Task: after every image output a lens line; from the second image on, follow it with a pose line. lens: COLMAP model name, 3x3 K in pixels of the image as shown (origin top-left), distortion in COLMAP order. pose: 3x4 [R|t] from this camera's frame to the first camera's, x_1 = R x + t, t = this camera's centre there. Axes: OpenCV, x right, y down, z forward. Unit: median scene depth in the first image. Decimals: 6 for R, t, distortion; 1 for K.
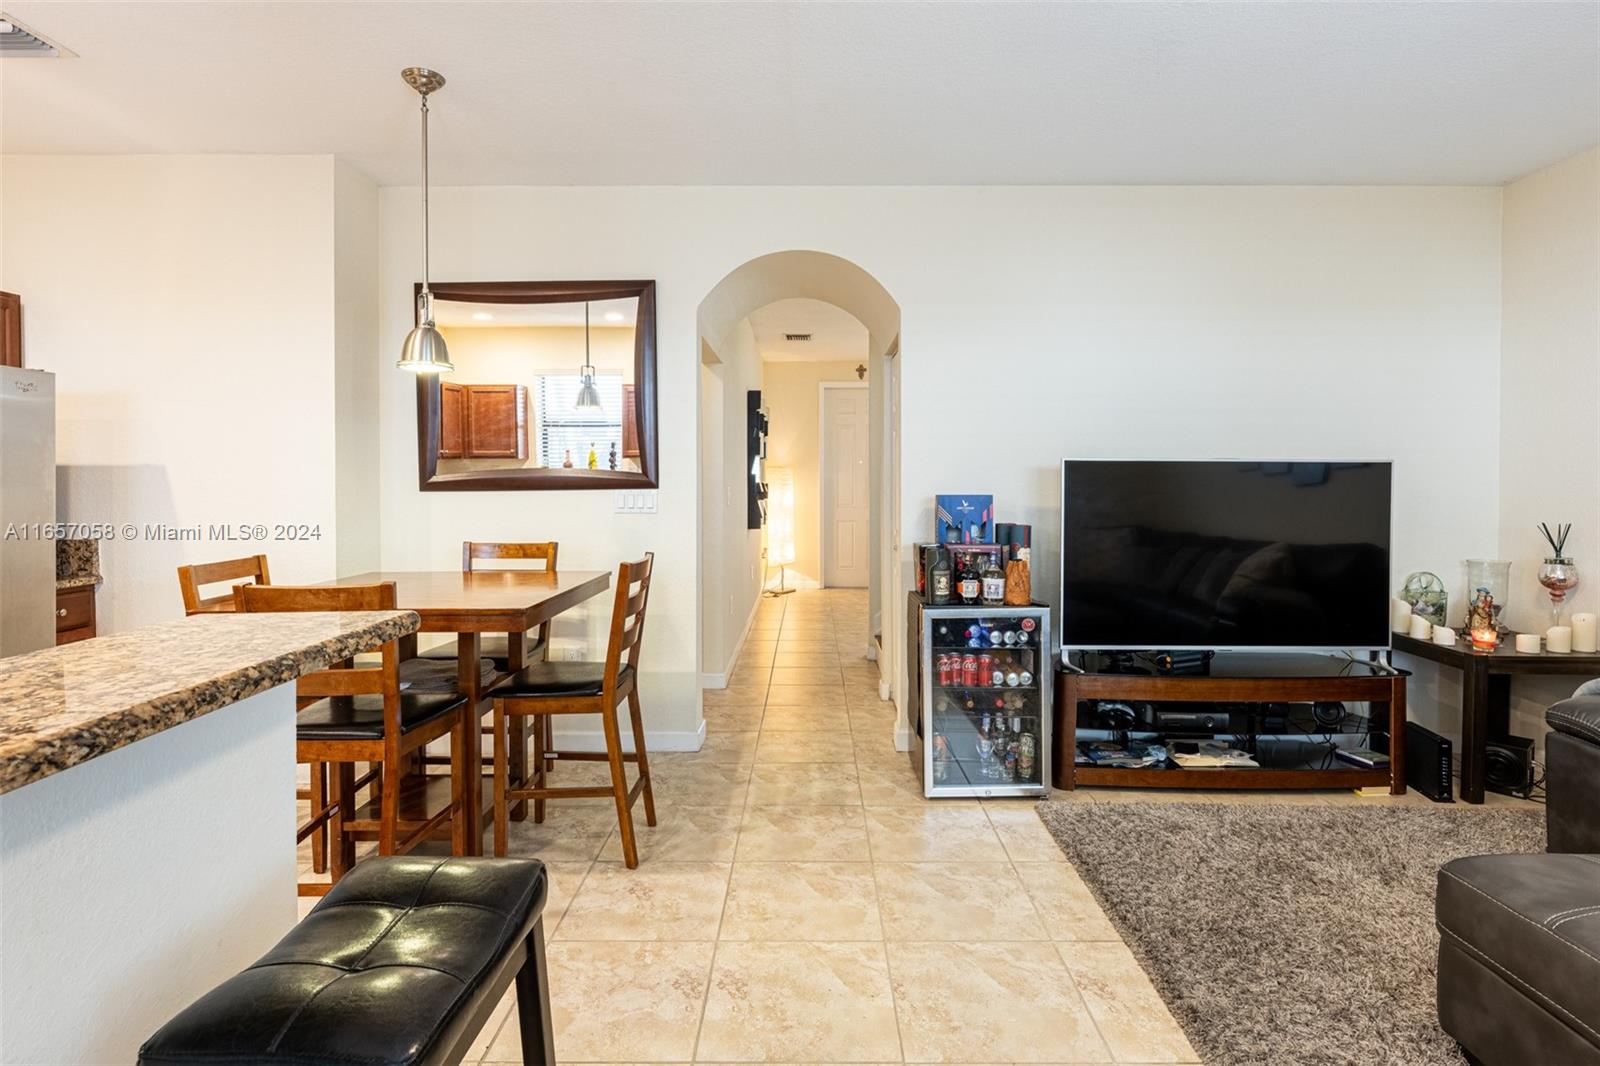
lens RADIAL K [[784.3, 0, 820.8], [0, 784.3, 509.9], [0, 0, 1]] dist [0.001211, -0.001367]
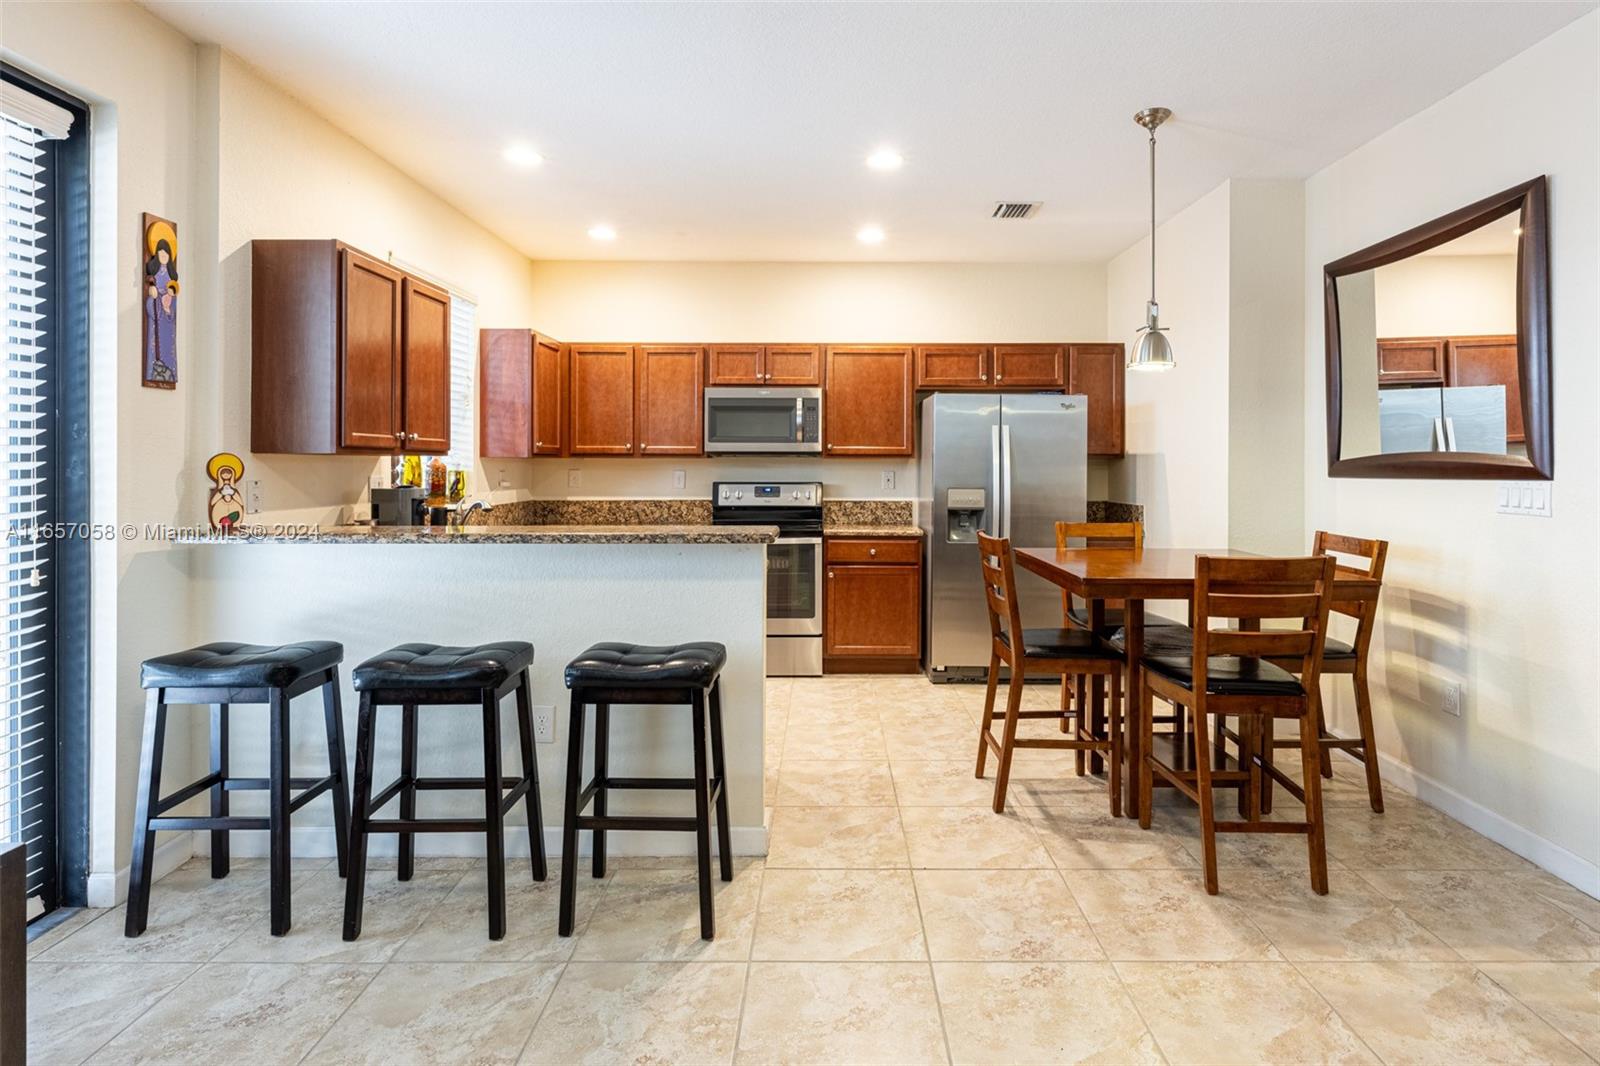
lens RADIAL K [[784.3, 0, 821.2], [0, 784.3, 460.5], [0, 0, 1]] dist [0.001211, -0.001367]
pose [[-0.018549, -0.000585, -0.999828, 0.527608], [-0.037037, 0.999314, 0.000102, -0.023279], [0.999142, 0.037032, -0.018558, 0.423786]]
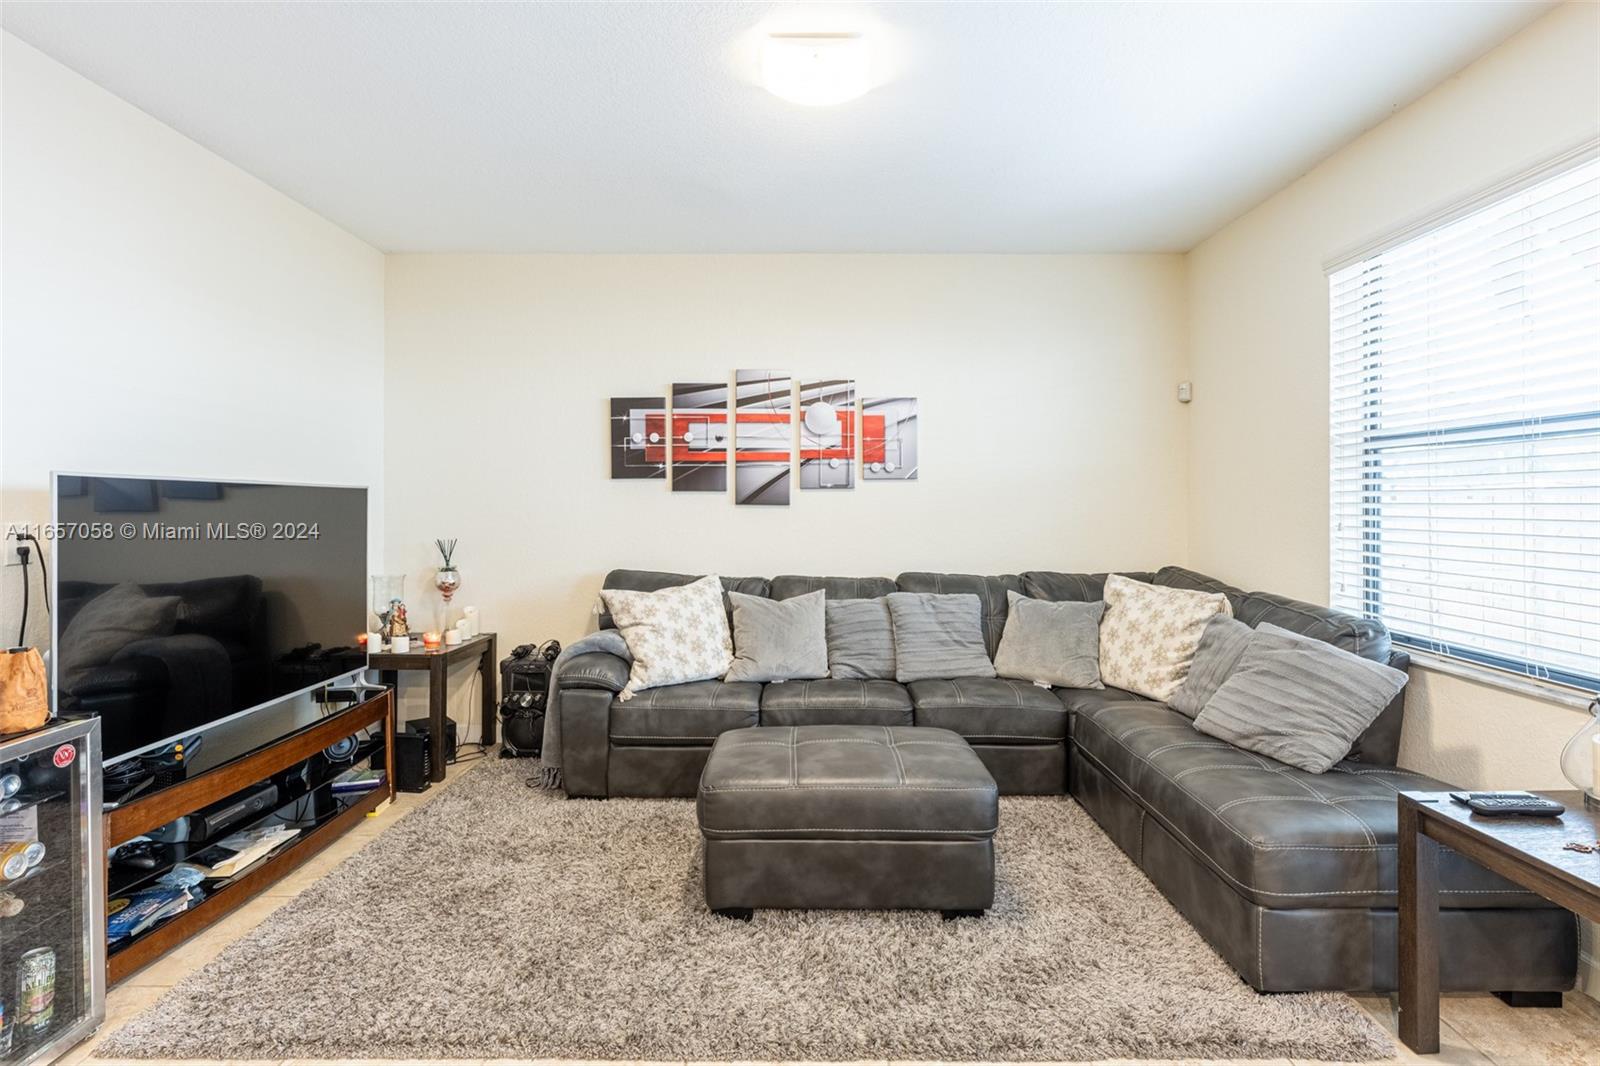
lens RADIAL K [[742.8, 0, 801.8], [0, 742.8, 517.1], [0, 0, 1]] dist [-0.002513, 0.000338]
pose [[0.009504, -0.013671, 0.999861, -0.253135], [0.033969, 0.999334, 0.013341, -0.015869], [-0.999378, 0.033837, 0.009962, 0.416910]]
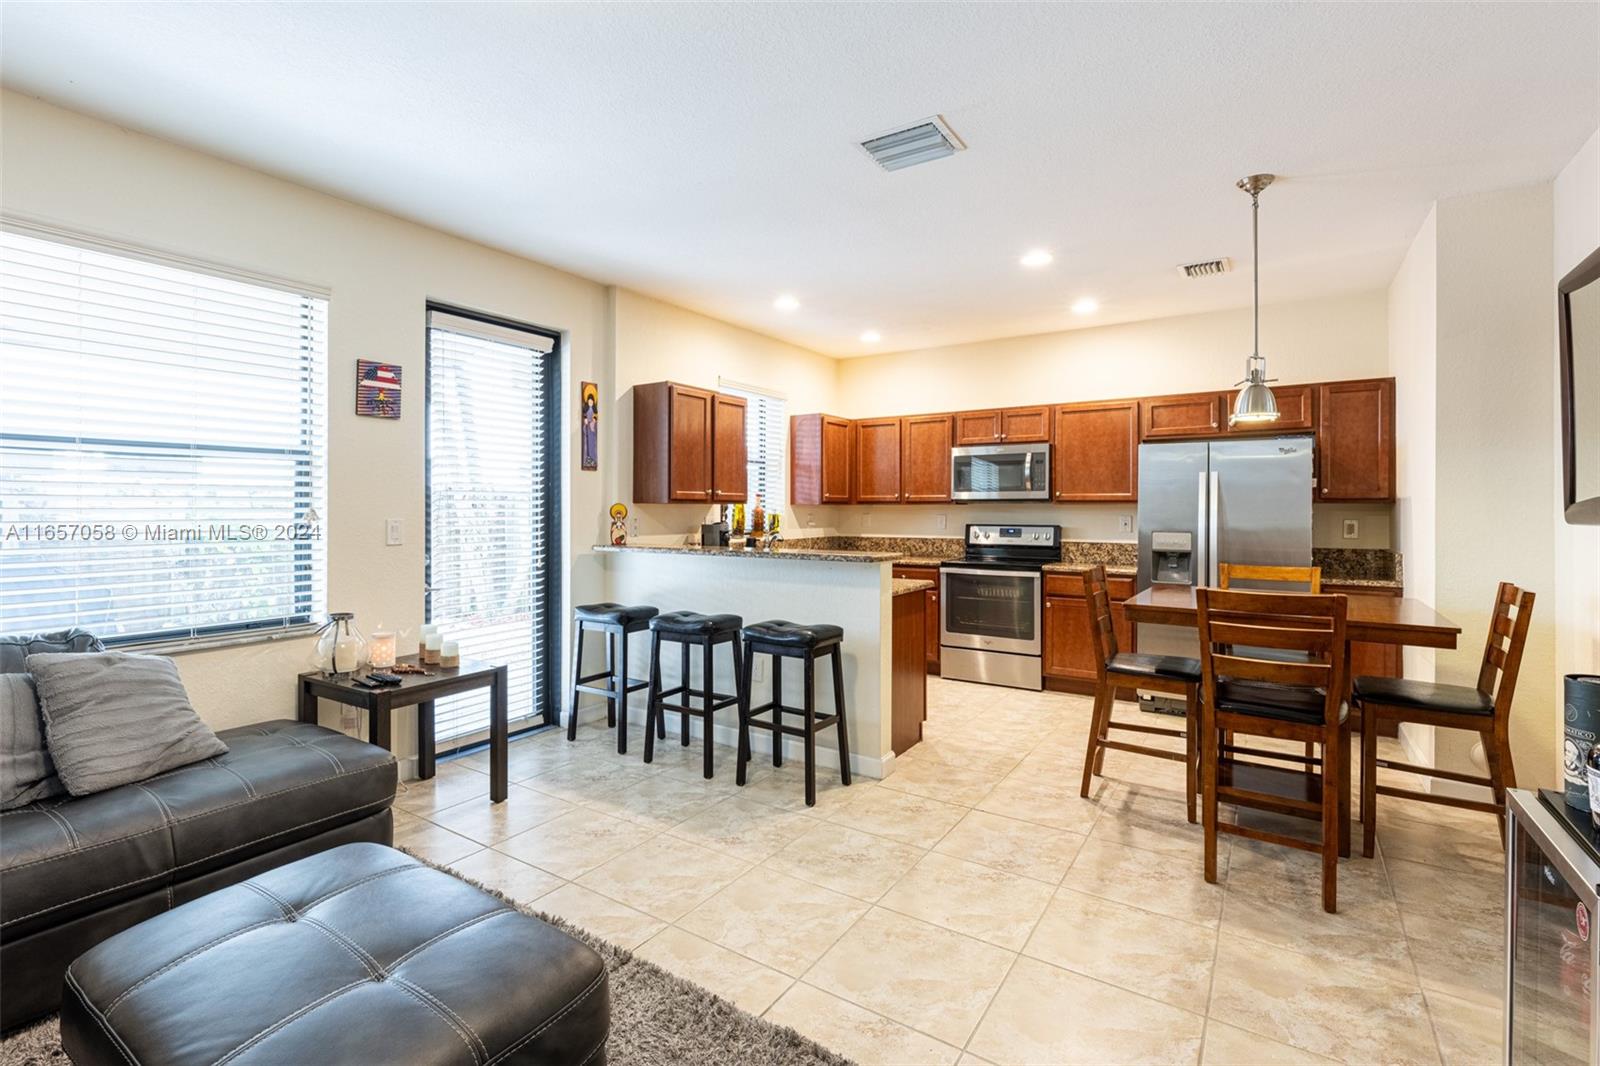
lens RADIAL K [[716.1, 0, 765.7], [0, 716.1, 505.5], [0, 0, 1]] dist [0.001108, -0.000487]
pose [[-0.579558, -0.001180, -0.814930, 0.686427], [-0.027881, 0.999442, 0.018381, -0.036961], [0.814454, 0.033374, -0.579268, 0.819459]]
